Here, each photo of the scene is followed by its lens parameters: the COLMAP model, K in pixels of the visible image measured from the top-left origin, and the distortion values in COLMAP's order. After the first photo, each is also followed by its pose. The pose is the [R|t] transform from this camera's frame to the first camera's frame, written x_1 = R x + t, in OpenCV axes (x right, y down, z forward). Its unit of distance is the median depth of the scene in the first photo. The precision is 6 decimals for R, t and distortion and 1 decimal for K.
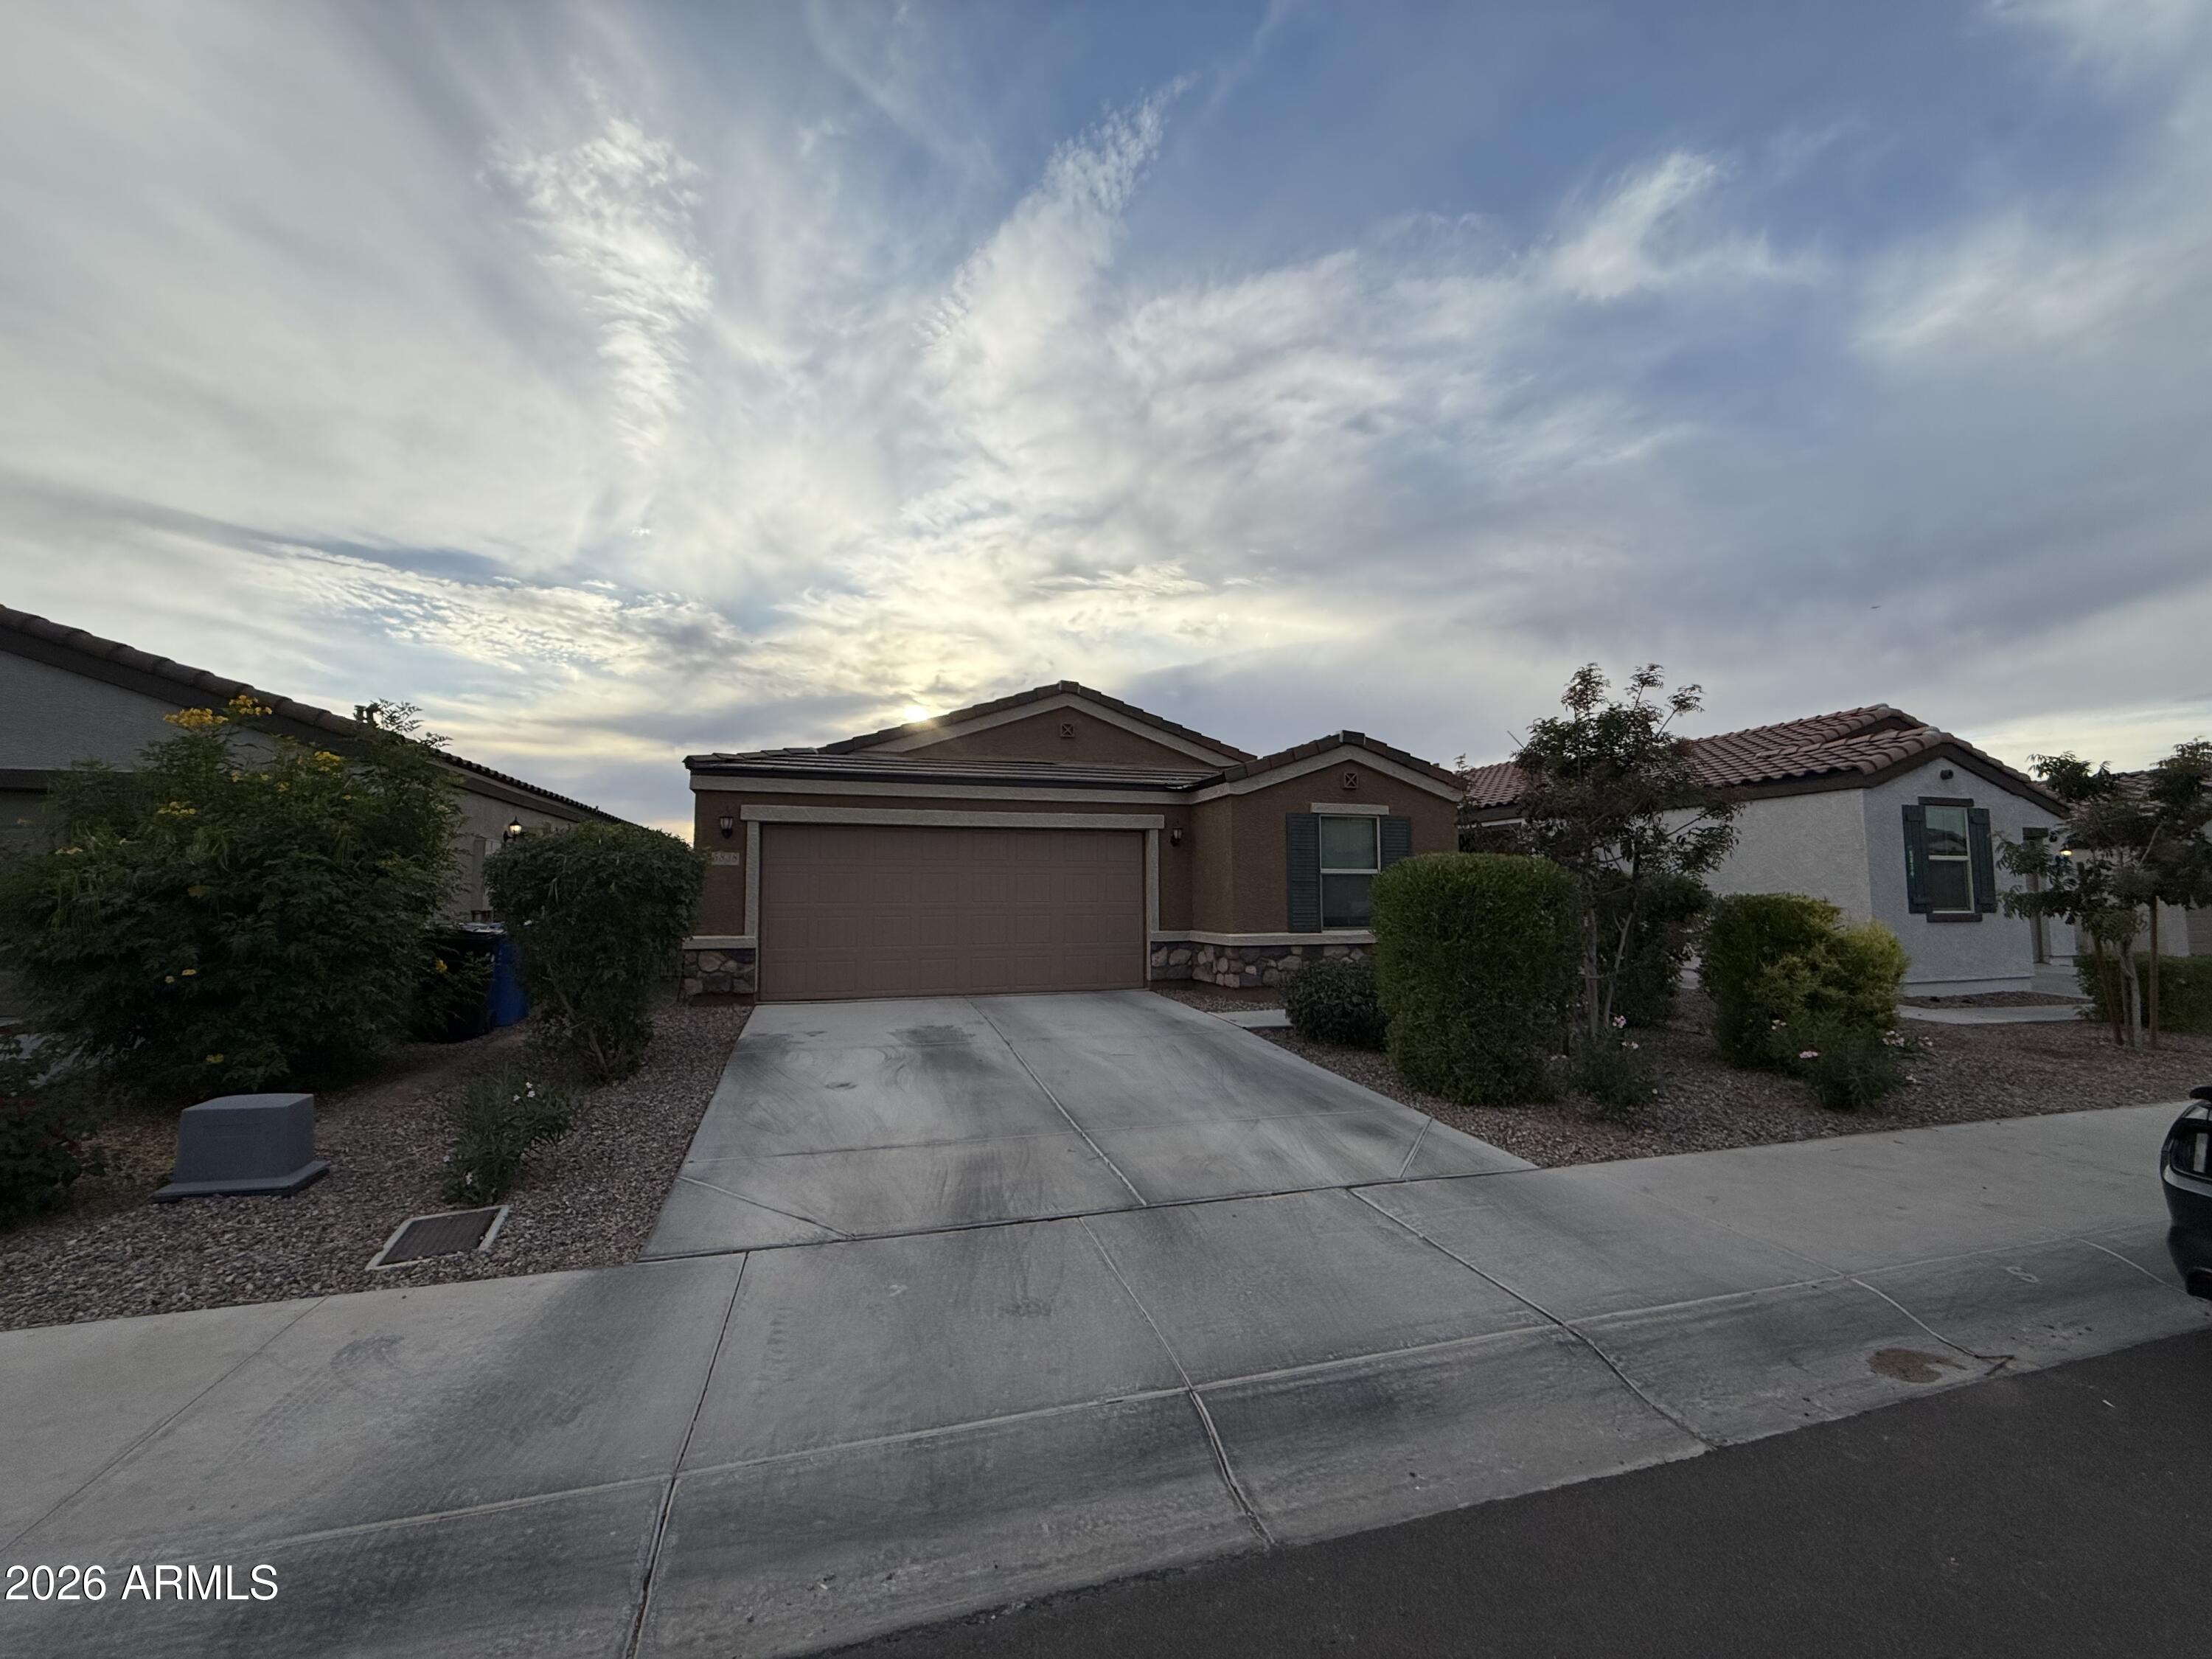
lens RADIAL K [[841.4, 0, 1106.0], [0, 841.4, 829.5], [0, 0, 1]] dist [0.003347, 0.000083]
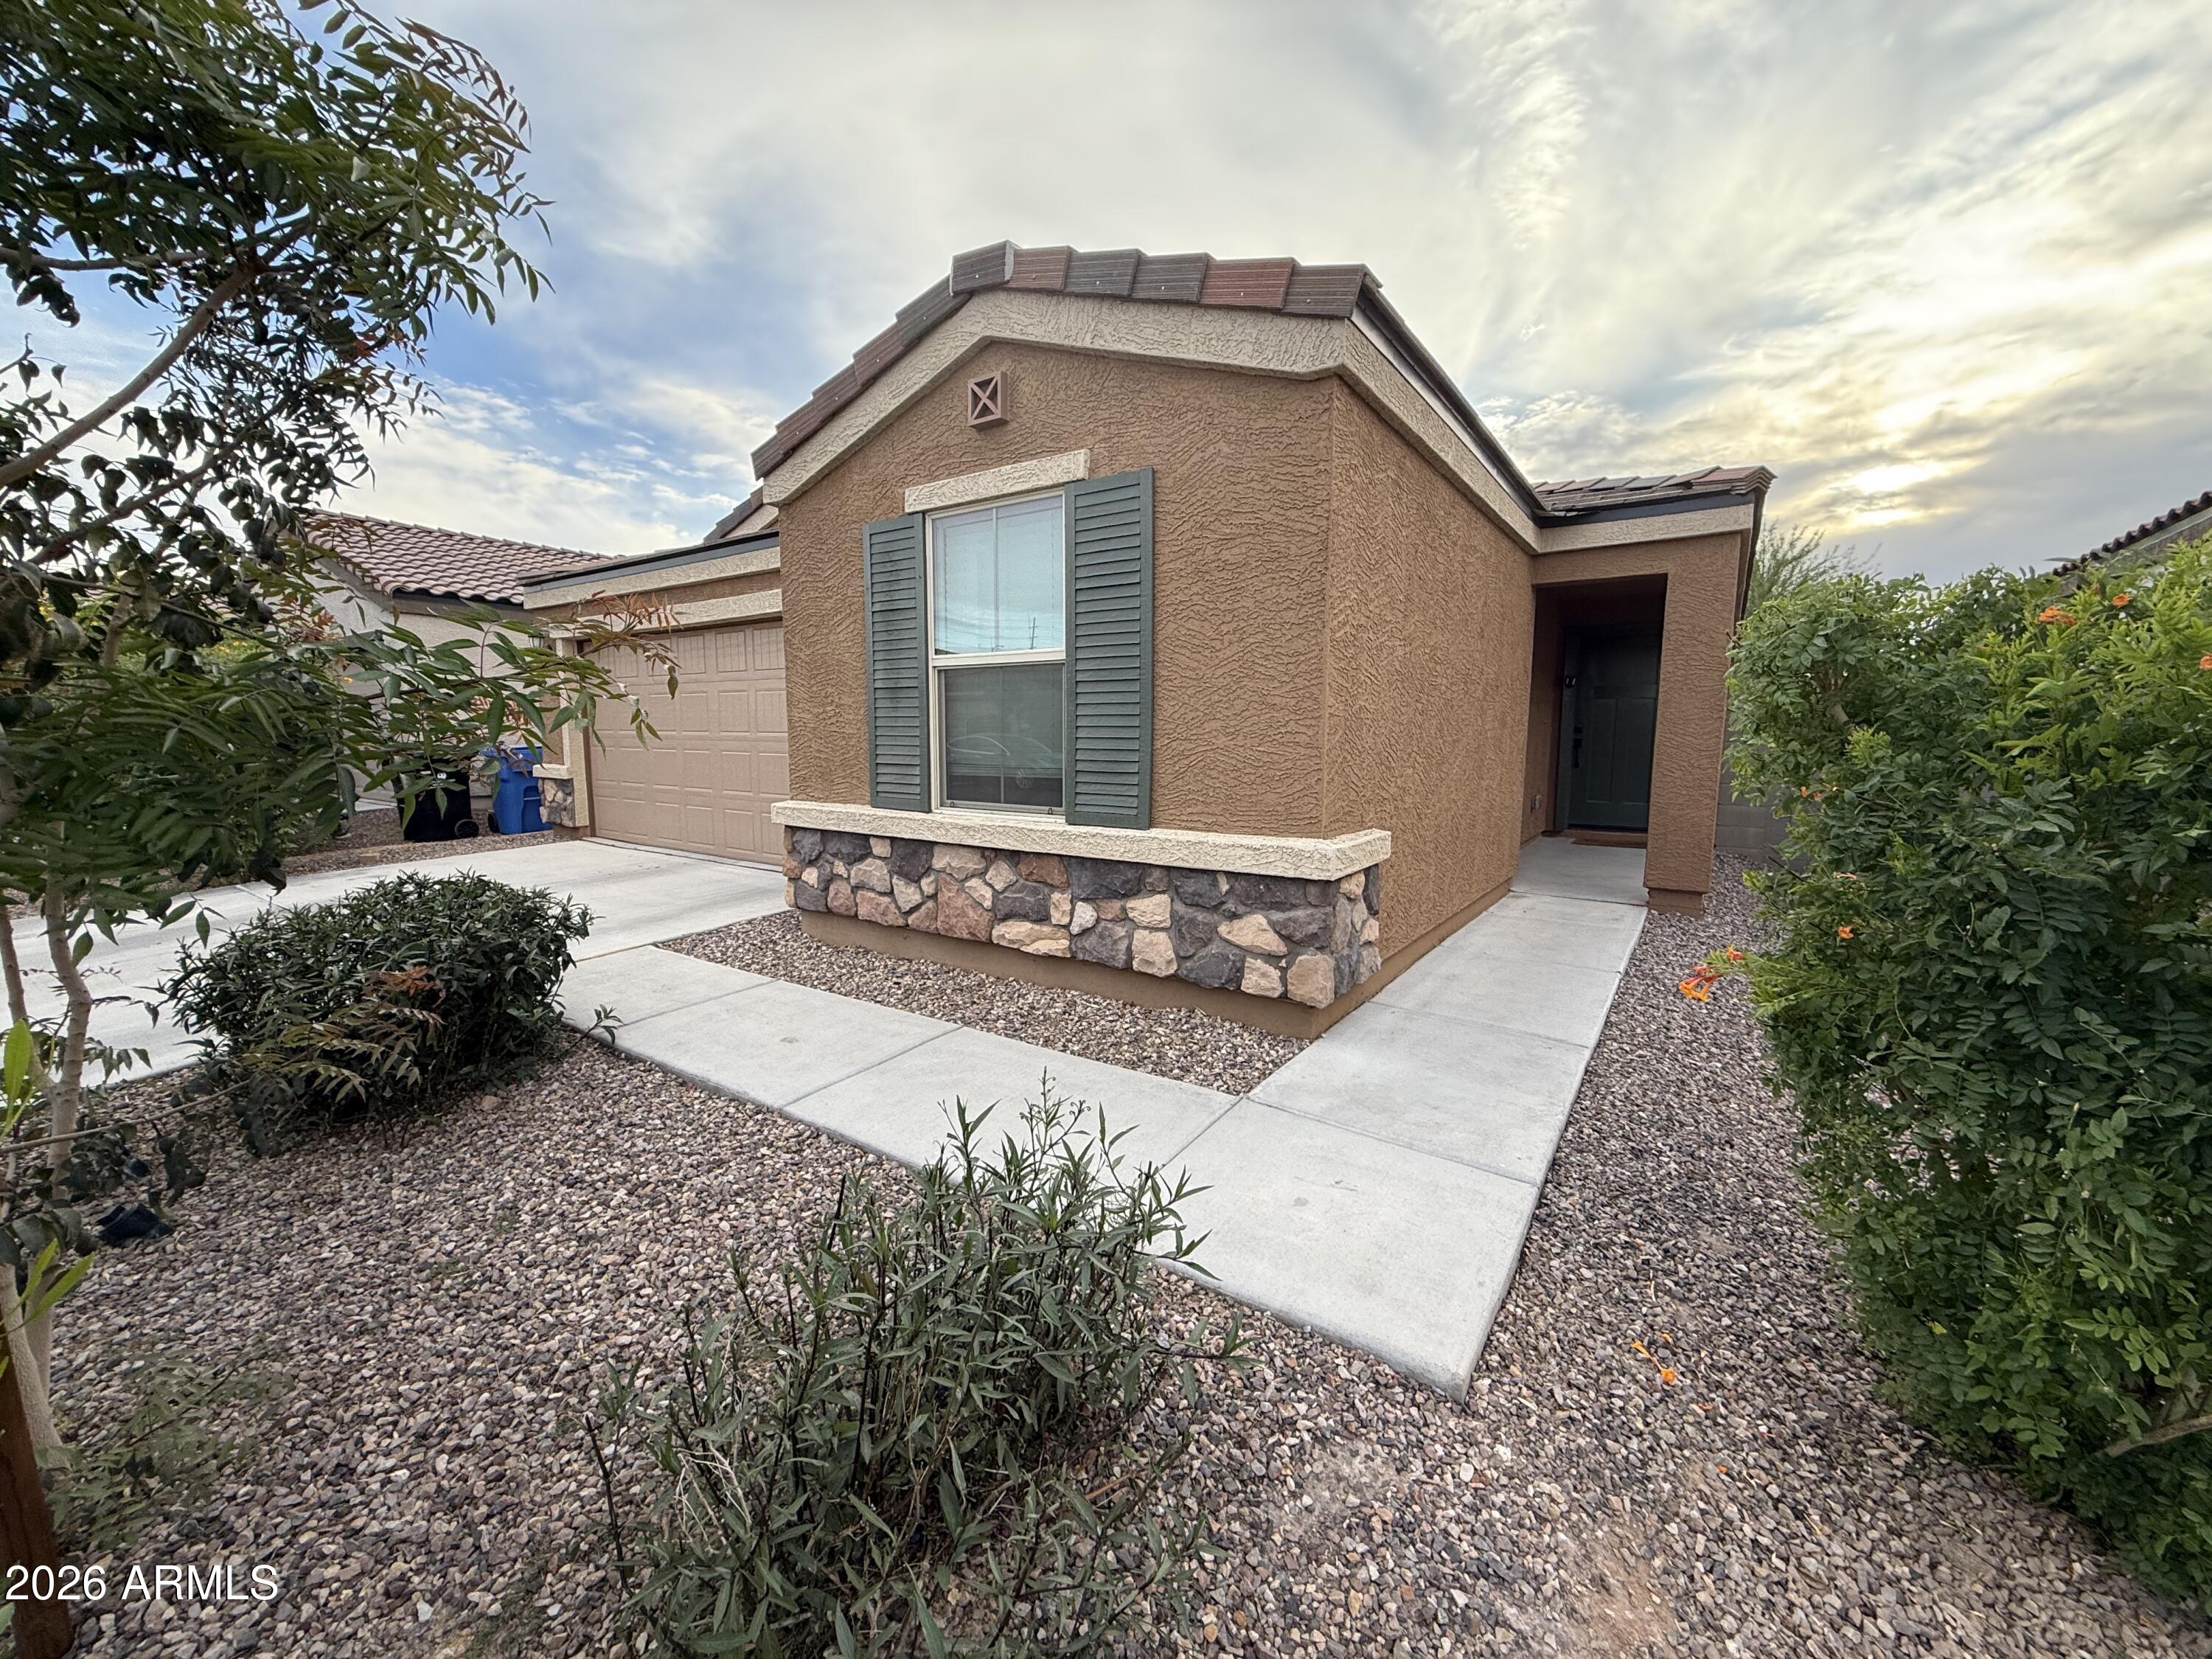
lens RADIAL K [[908.3, 0, 1172.4], [0, 908.3, 843.0], [0, 0, 1]] dist [-0.000509, 0.000001]
pose [[0.609903, 0.099762, -0.786172, 0.767173], [0.053360, 0.984624, 0.166341, 0.078466], [0.790678, -0.143402, 0.595201, 0.928998]]
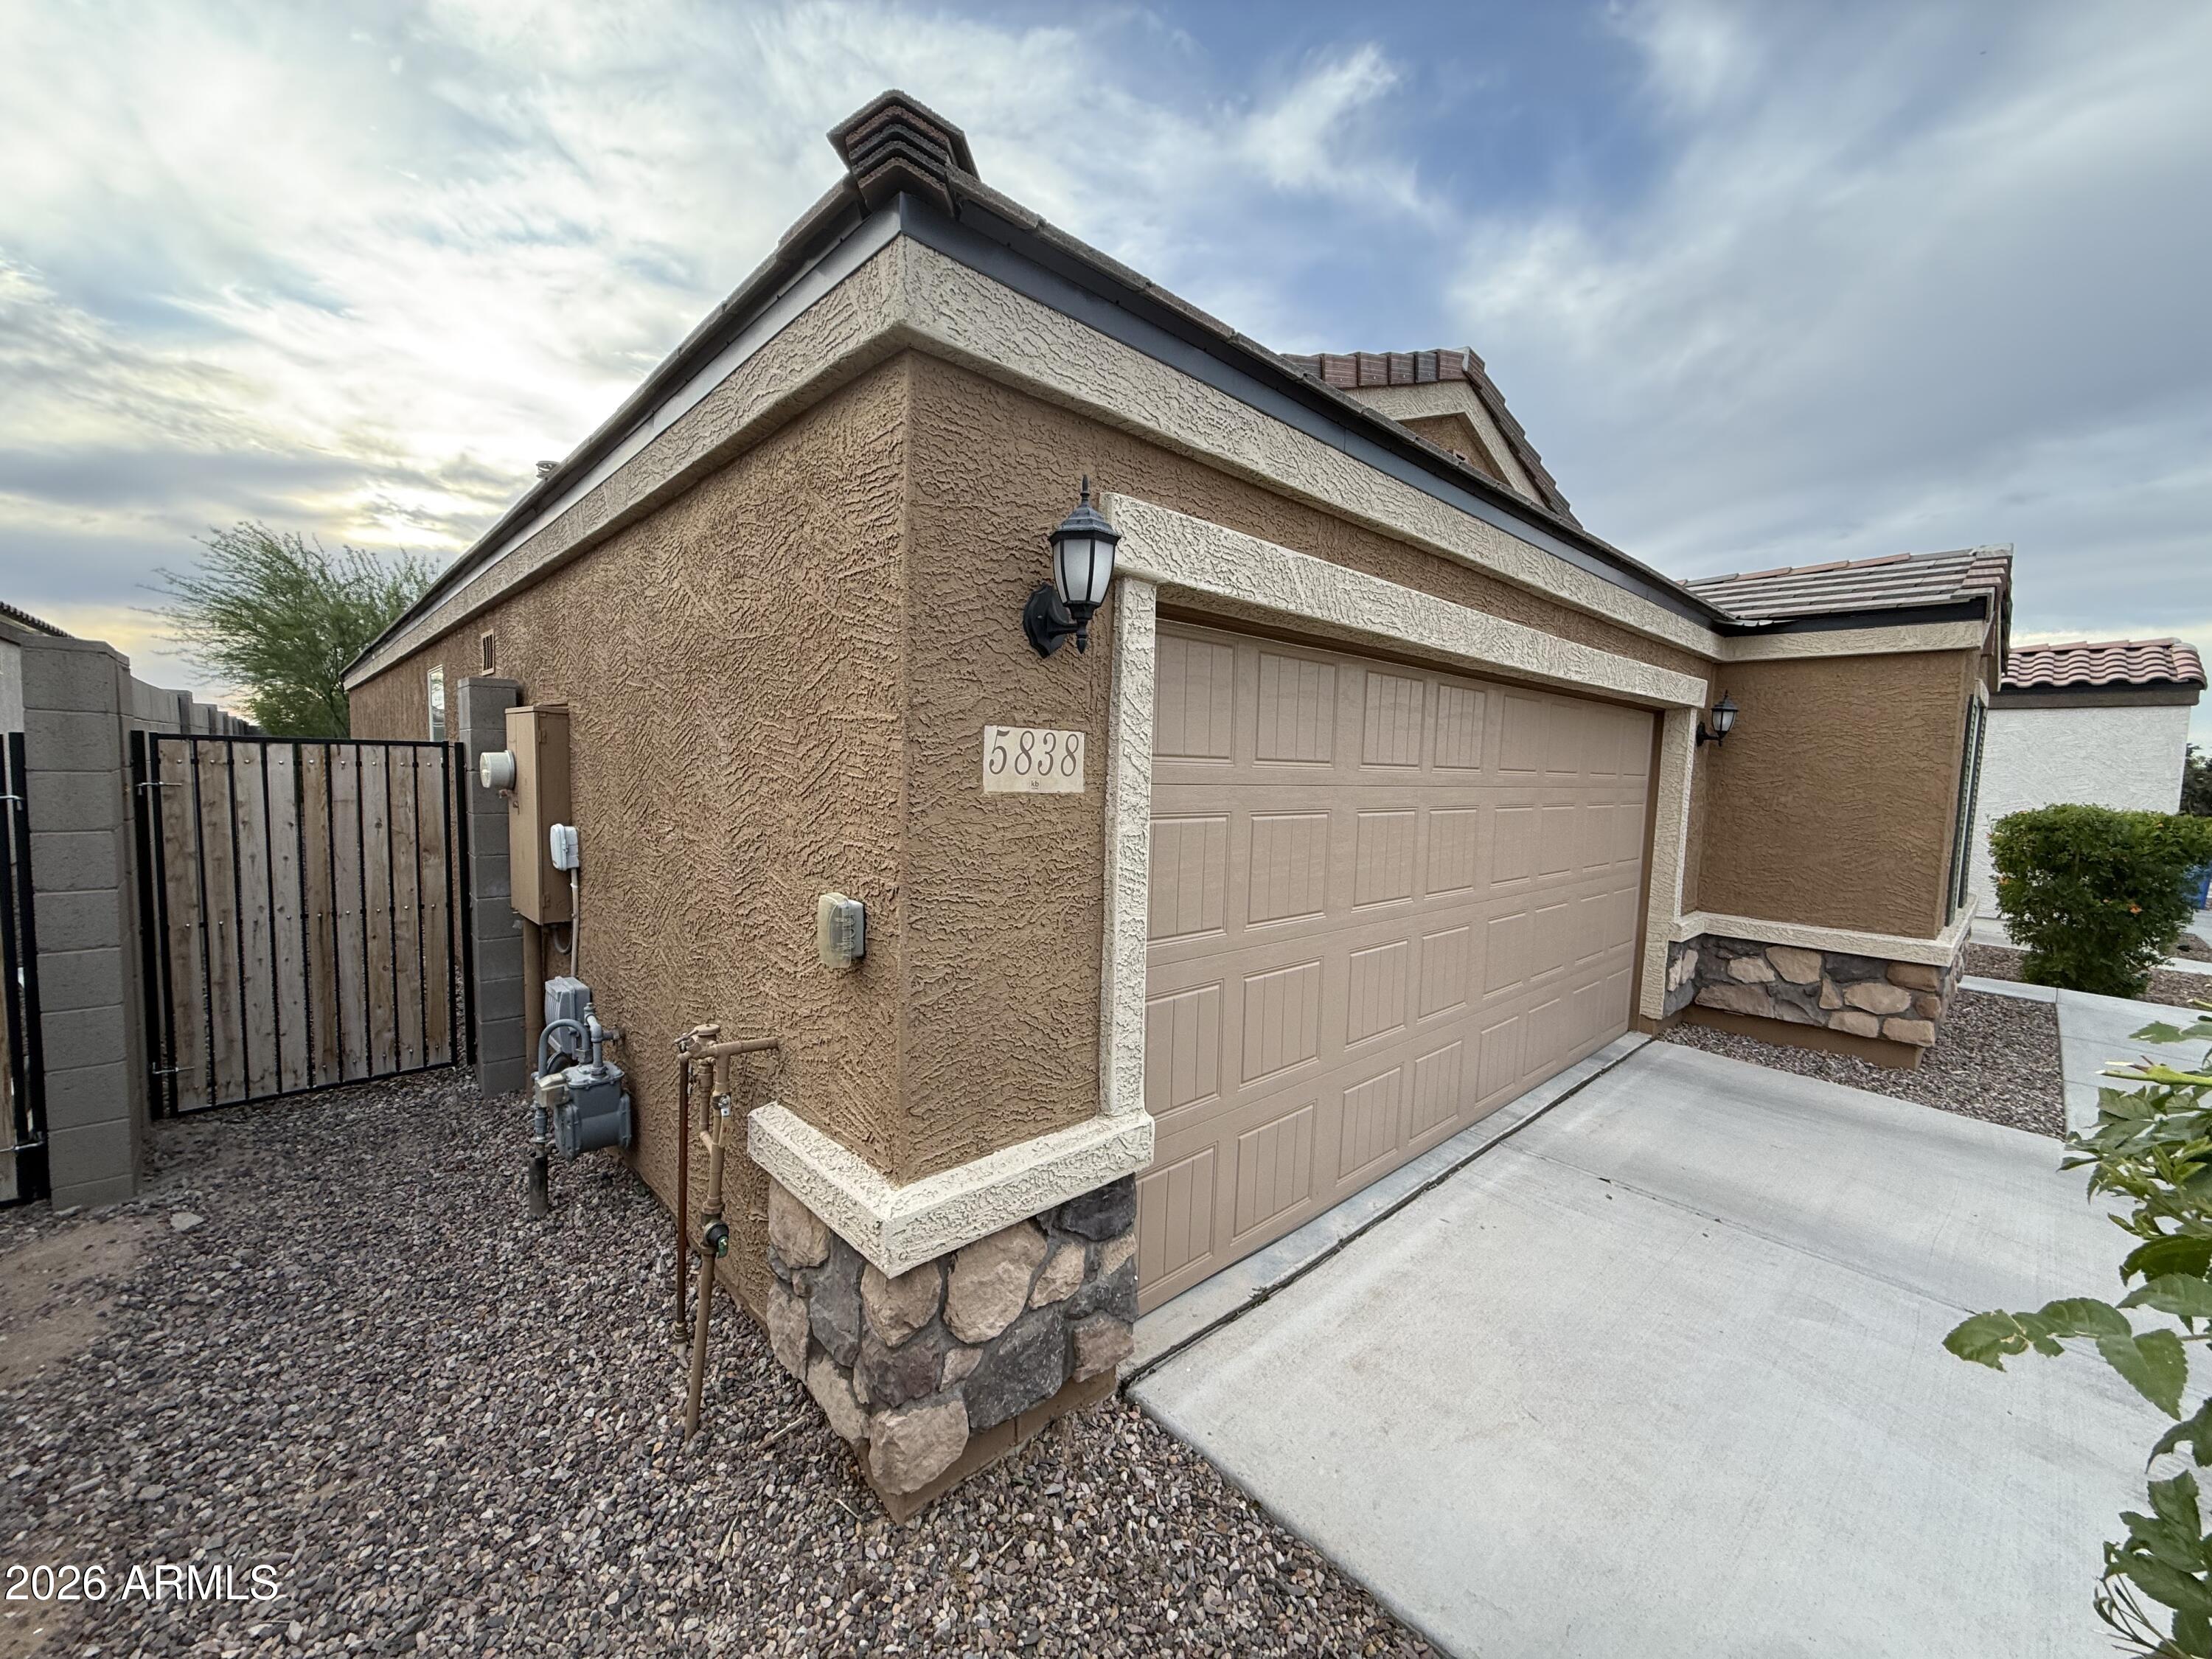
lens RADIAL K [[841.4, 0, 1106.0], [0, 841.4, 829.5], [0, 0, 1]] dist [0.003347, 0.000083]
pose [[0.900042, -0.004792, 0.435778, -0.543581], [-0.065064, 0.987255, 0.145238, 0.022298], [-0.430920, -0.159073, 0.888259, 0.851882]]
